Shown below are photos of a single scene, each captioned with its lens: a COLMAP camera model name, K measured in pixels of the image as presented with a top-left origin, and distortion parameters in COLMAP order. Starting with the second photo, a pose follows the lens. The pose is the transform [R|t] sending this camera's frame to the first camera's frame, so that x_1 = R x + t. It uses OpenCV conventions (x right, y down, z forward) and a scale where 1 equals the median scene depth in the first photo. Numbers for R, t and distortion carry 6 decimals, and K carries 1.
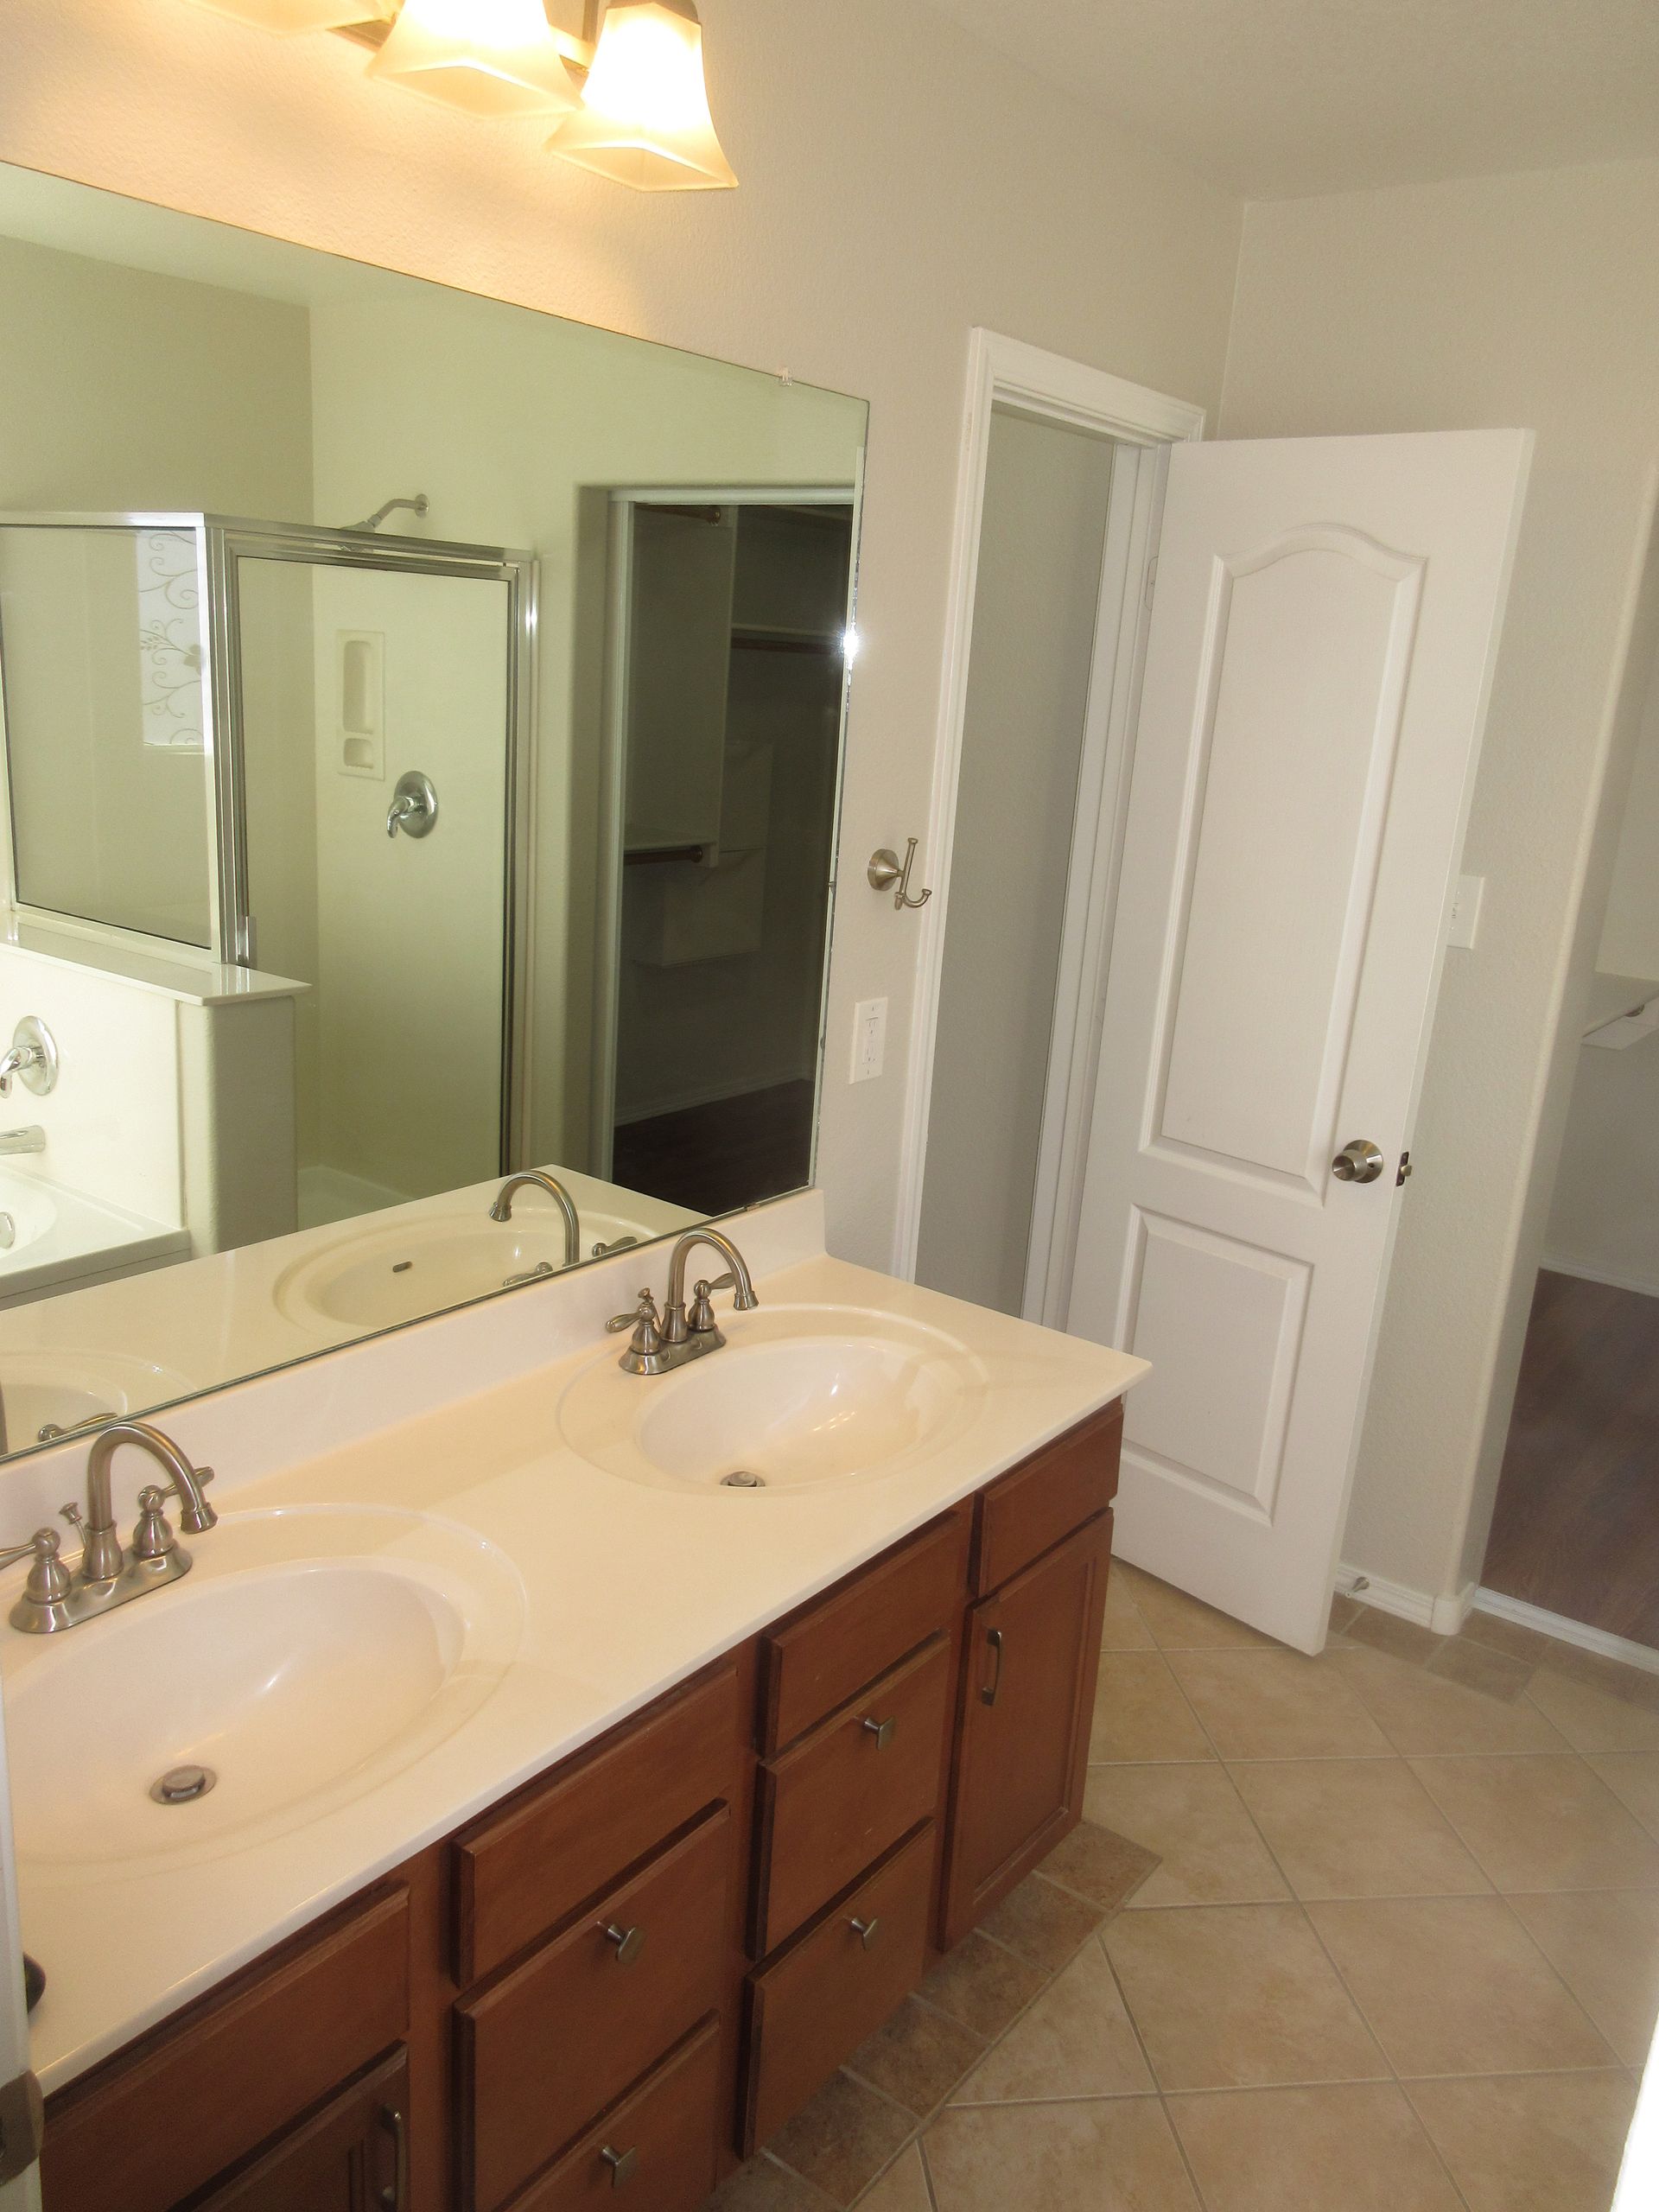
lens RADIAL K [[1652.9, 0, 844.0], [0, 1652.9, 1126.4], [0, 0, 1]] dist [0.001273, -0.002861]
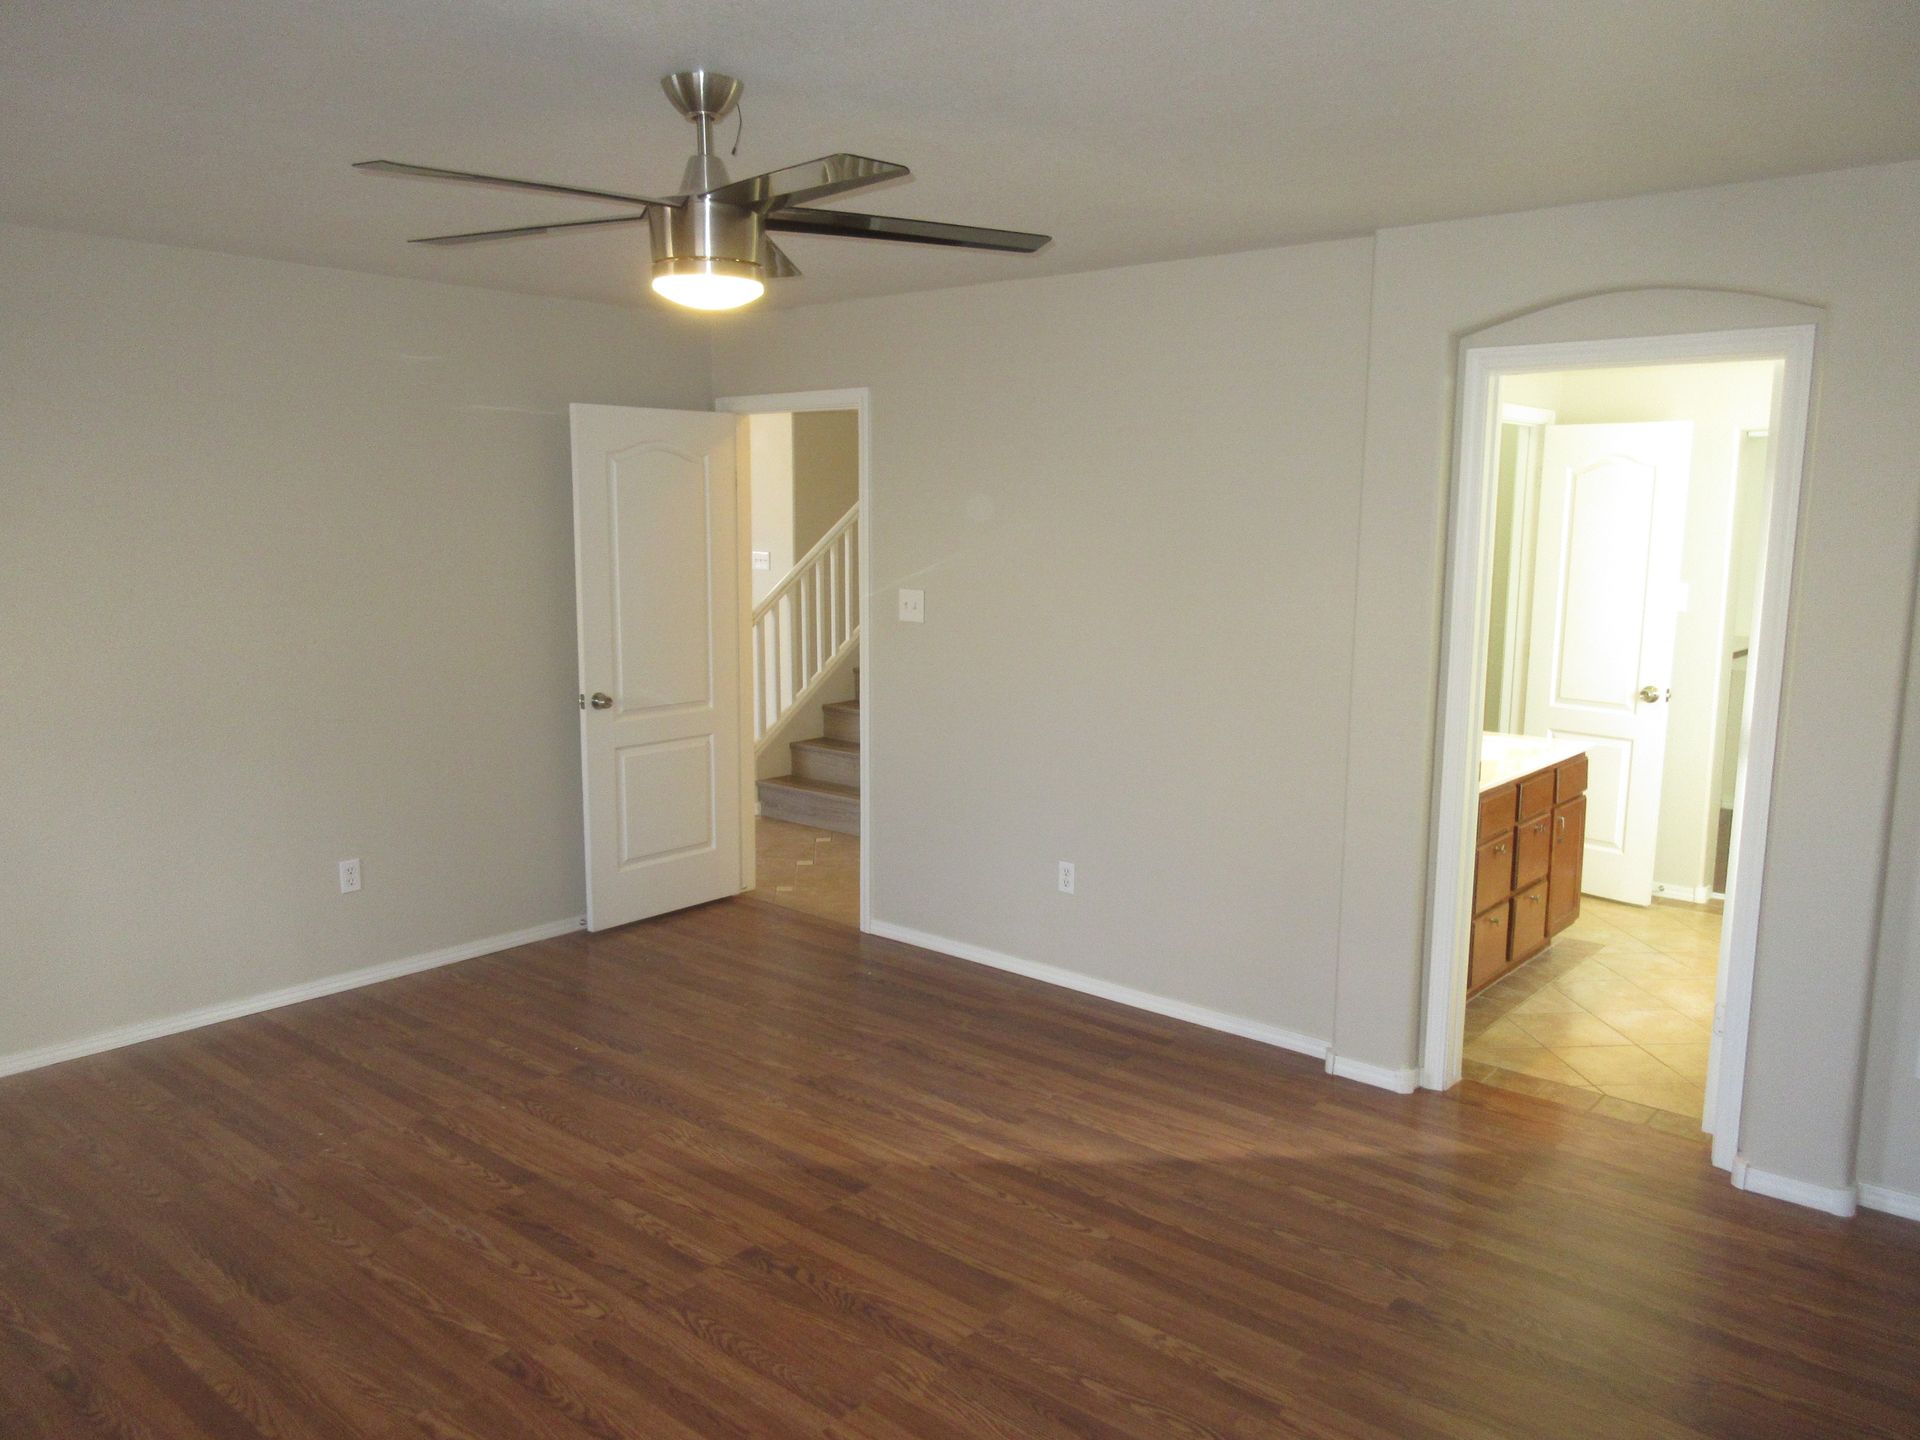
lens RADIAL K [[1434.7, 0, 970.6], [0, 1434.7, 723.9], [0, 0, 1]] dist [0.001273, -0.002861]
pose [[0.996746, -0.048705, -0.064235, -0.738799], [0.040384, 0.991332, -0.125023, 0.374583], [0.069767, 0.122022, 0.990072, -1.570958]]
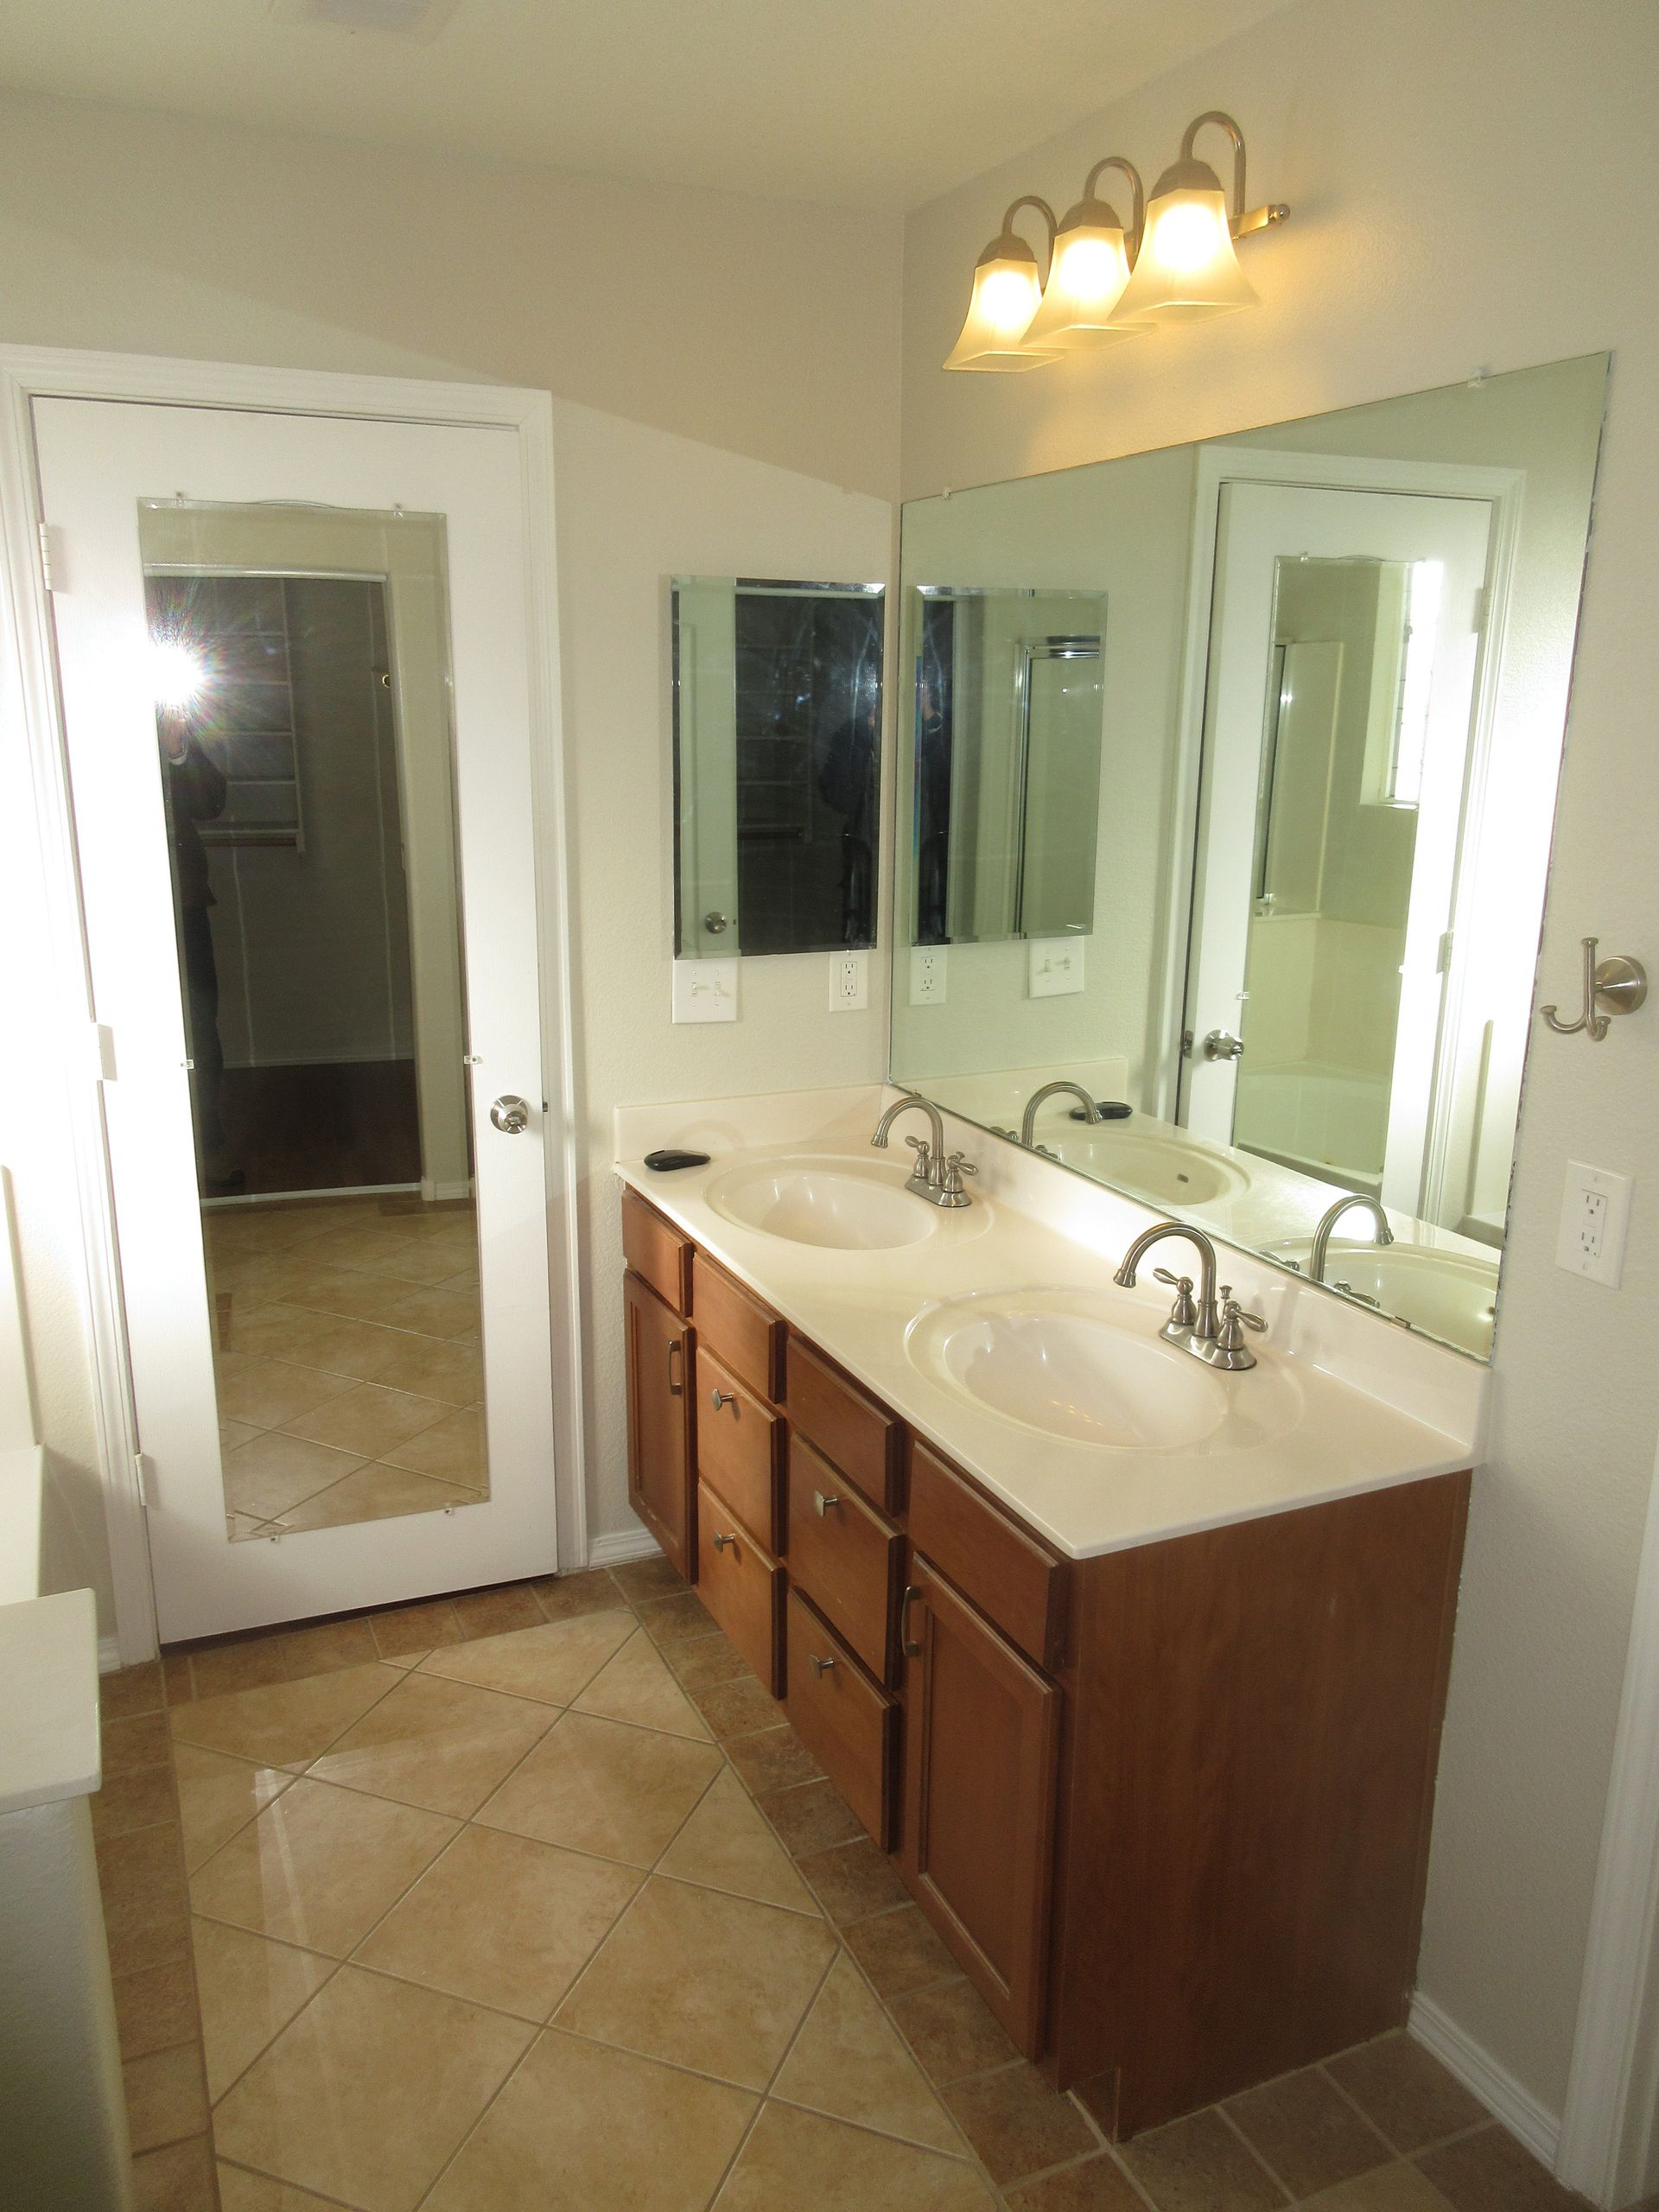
lens RADIAL K [[1652.9, 0, 834.6], [0, 1652.9, 1106.4], [0, 0, 1]] dist [0.001273, -0.002861]
pose [[-0.474563, 0.142935, -0.868539, 0.874432], [-0.272640, 0.914332, 0.299440, -0.255709], [0.836933, 0.378902, -0.394938, 1.095022]]
